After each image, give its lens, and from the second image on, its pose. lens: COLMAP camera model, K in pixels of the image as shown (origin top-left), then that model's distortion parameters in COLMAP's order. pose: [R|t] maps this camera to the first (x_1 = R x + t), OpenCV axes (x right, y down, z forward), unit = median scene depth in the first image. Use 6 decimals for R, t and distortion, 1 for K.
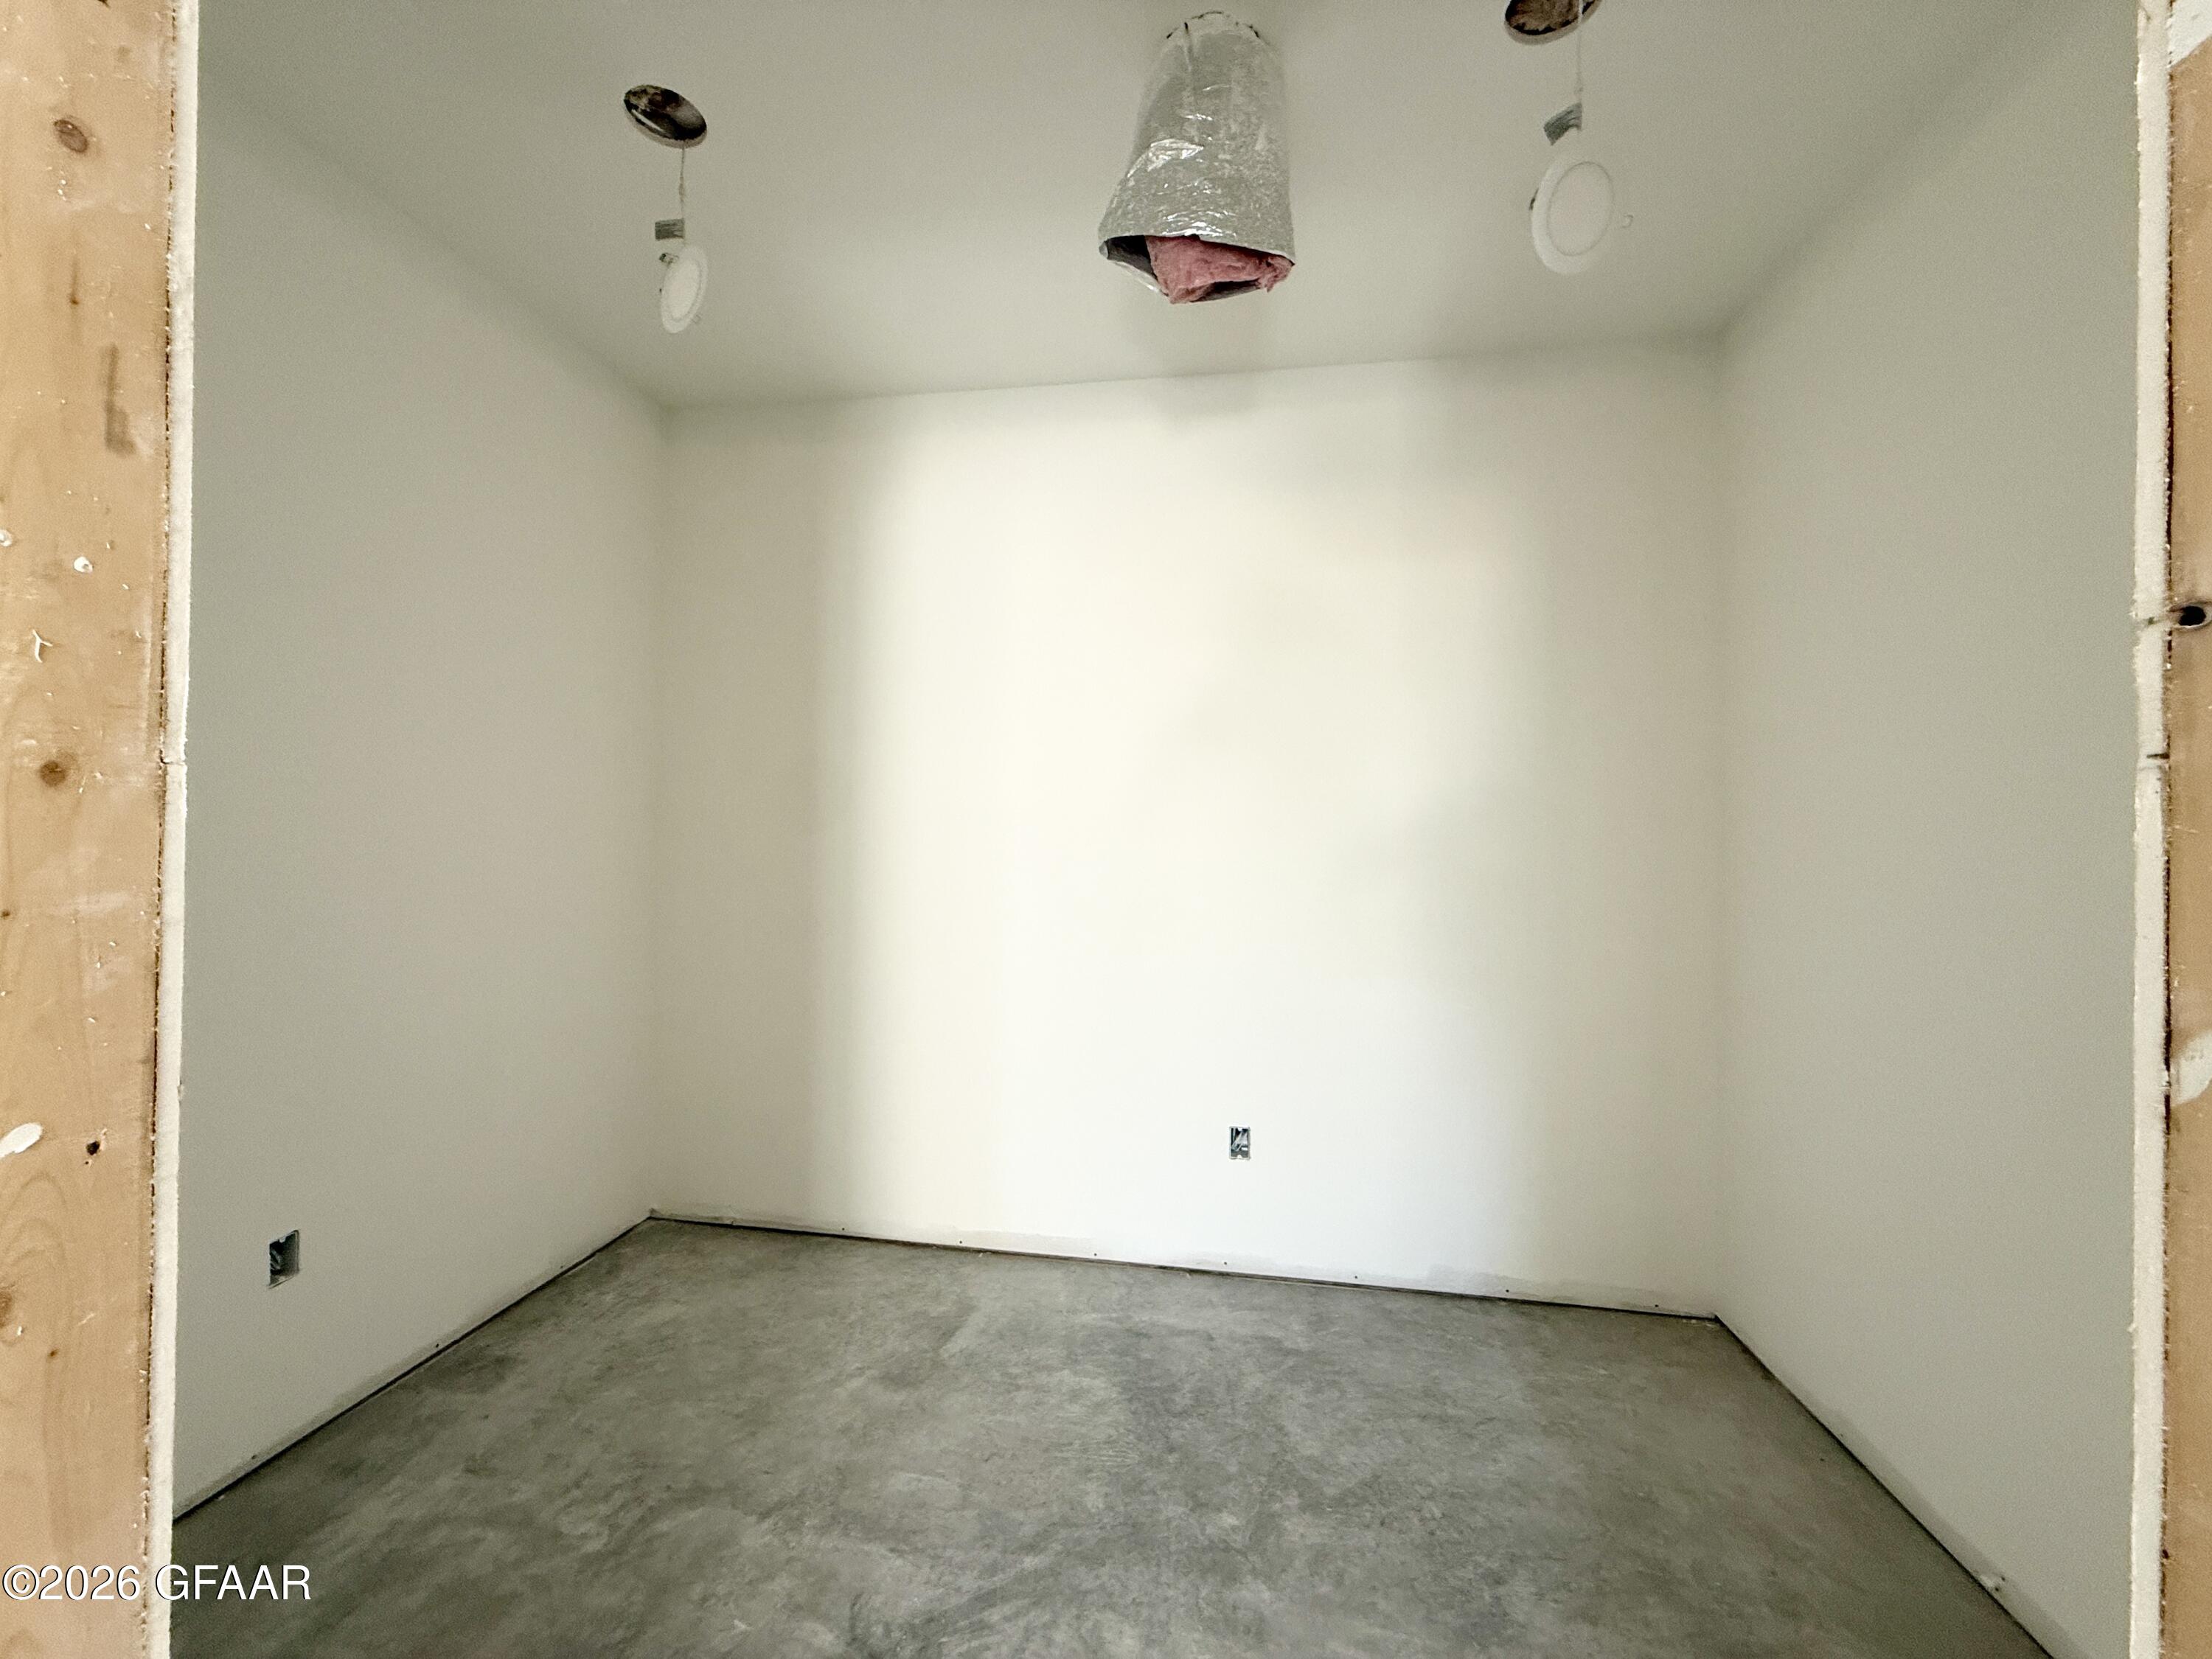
lens RADIAL K [[878.8, 0, 1106.9], [0, 878.8, 833.9], [0, 0, 1]] dist [0.000865, -0.000295]
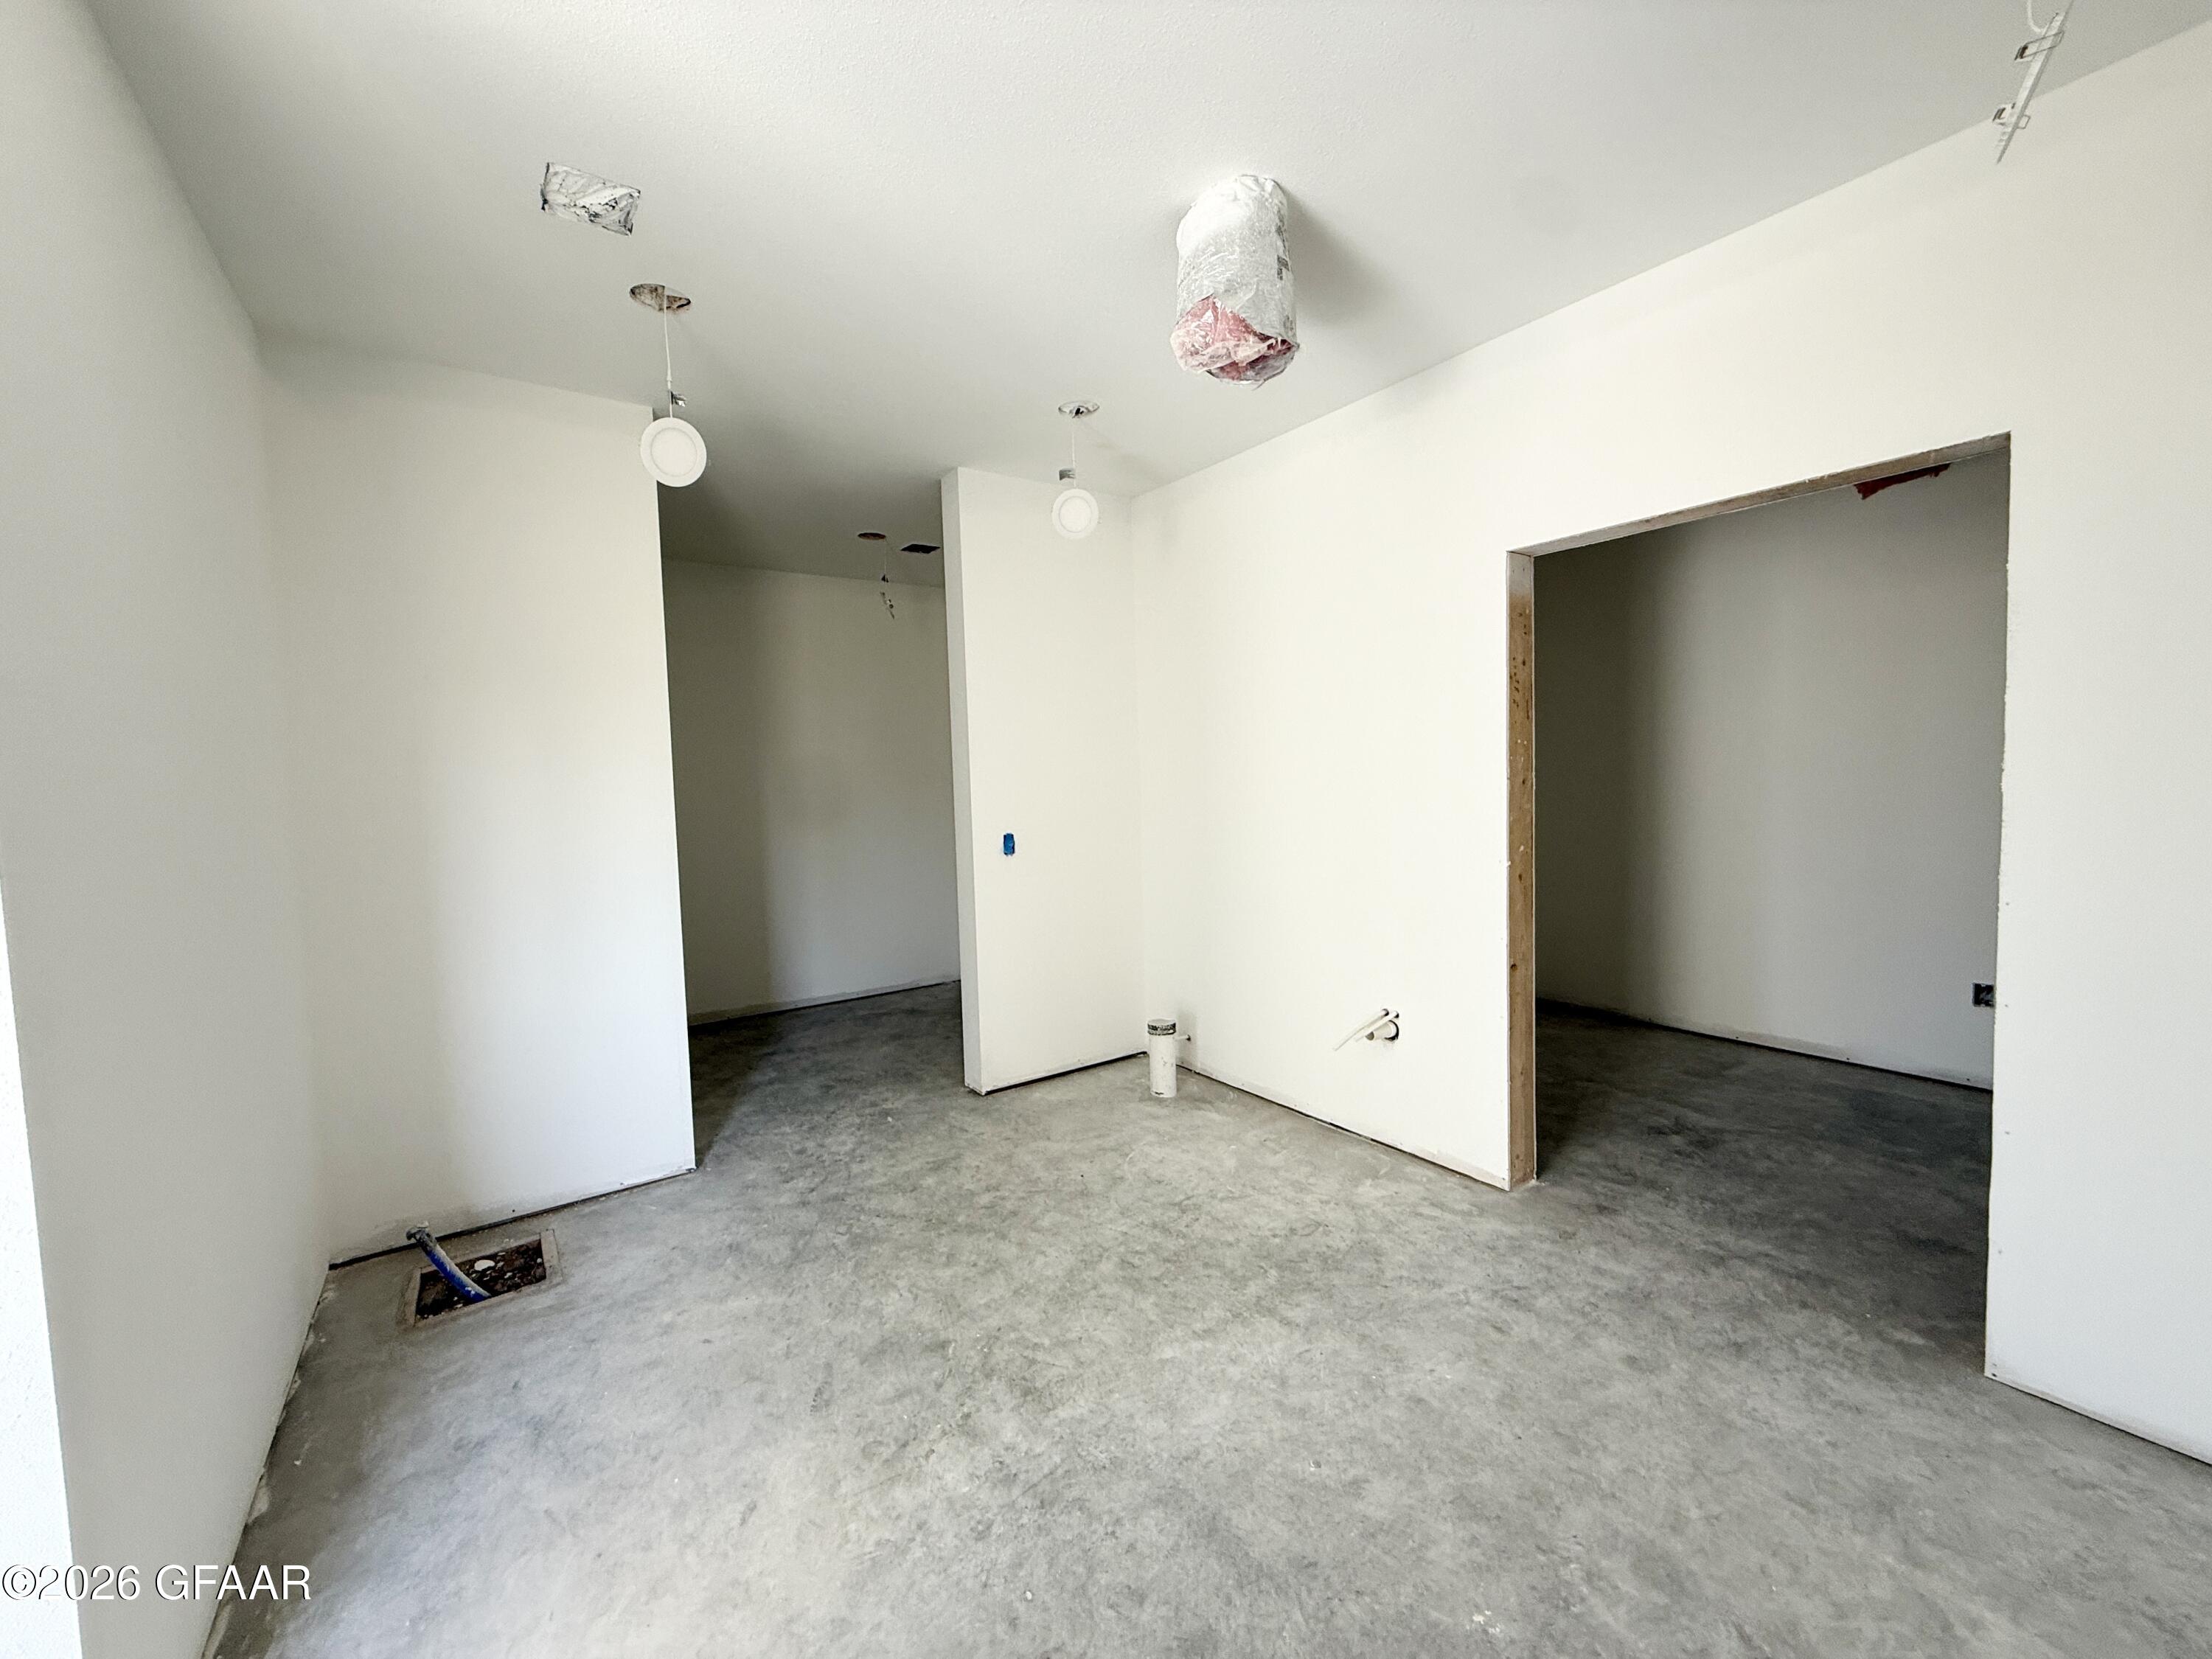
lens RADIAL K [[878.8, 0, 1108.5], [0, 878.8, 827.9], [0, 0, 1]] dist [0.000865, -0.000295]
pose [[0.699586, 0.003585, -0.714539, 0.200394], [0.042118, 0.998042, 0.046244, -0.032704], [0.713306, -0.062447, 0.698066, -1.041439]]
